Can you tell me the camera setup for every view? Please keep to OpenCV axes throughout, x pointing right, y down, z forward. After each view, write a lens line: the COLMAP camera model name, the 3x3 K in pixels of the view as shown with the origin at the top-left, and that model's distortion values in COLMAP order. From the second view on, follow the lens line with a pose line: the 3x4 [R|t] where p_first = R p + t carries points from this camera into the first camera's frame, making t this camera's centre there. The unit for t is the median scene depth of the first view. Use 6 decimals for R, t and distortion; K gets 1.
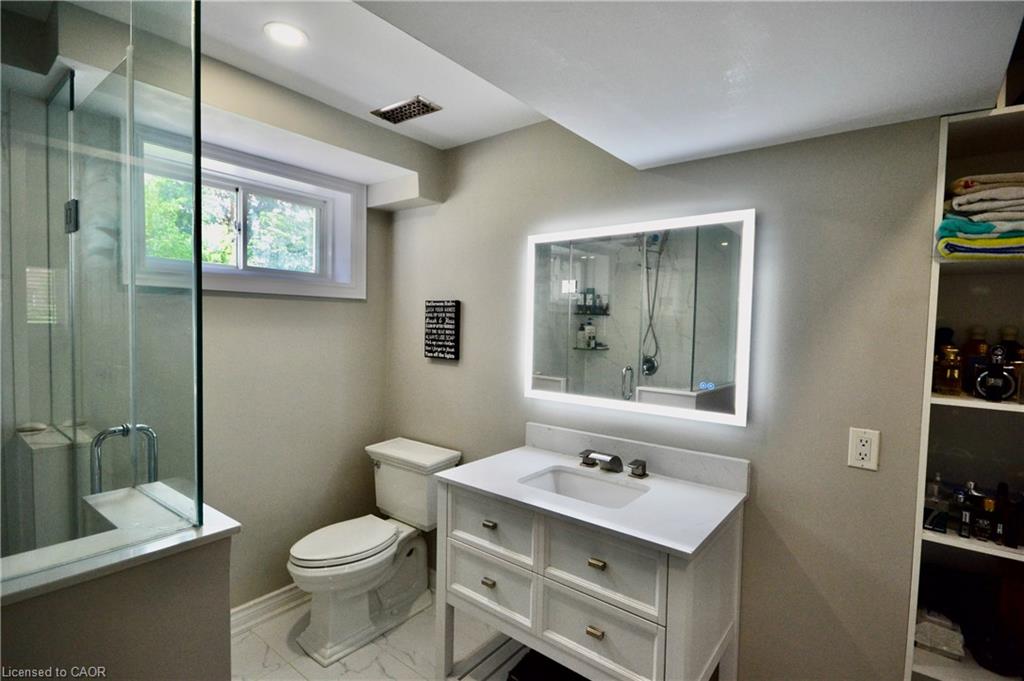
lens RADIAL K [[476.8, 0, 513.3], [0, 476.8, 342.7], [0, 0, 1]] dist [0.001680, -0.001354]
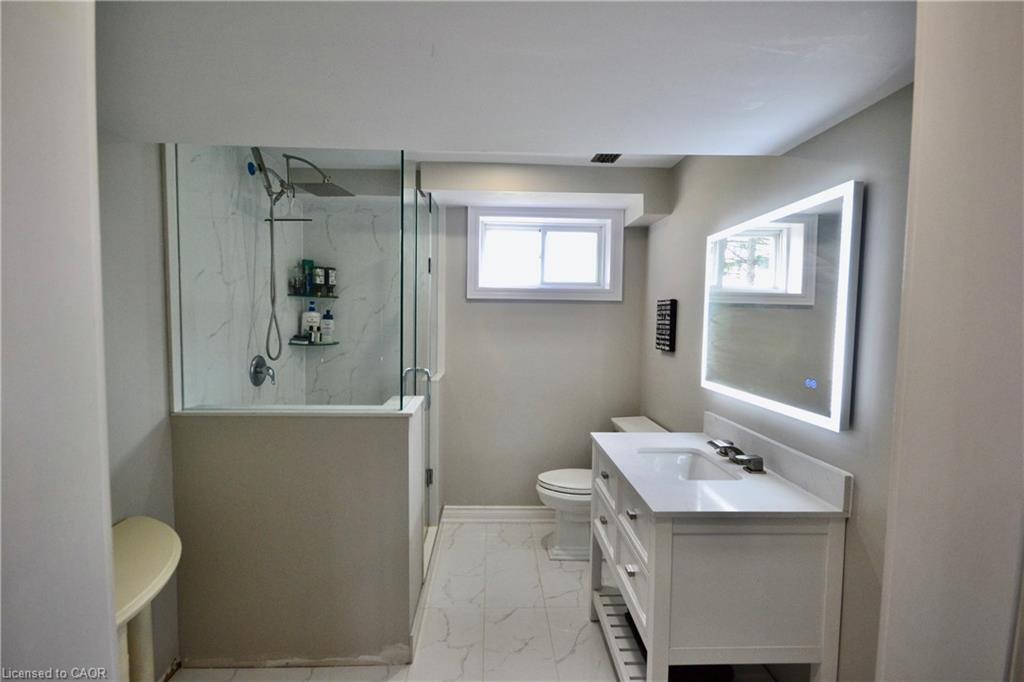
lens RADIAL K [[476.8, 0, 512.0], [0, 476.8, 342.6], [0, 0, 1]] dist [0.001680, -0.001354]
pose [[0.641210, 0.027083, -0.766887, 0.507427], [-0.031630, 0.999460, 0.008850, 0.016631], [0.766713, 0.018582, 0.641721, -0.015009]]
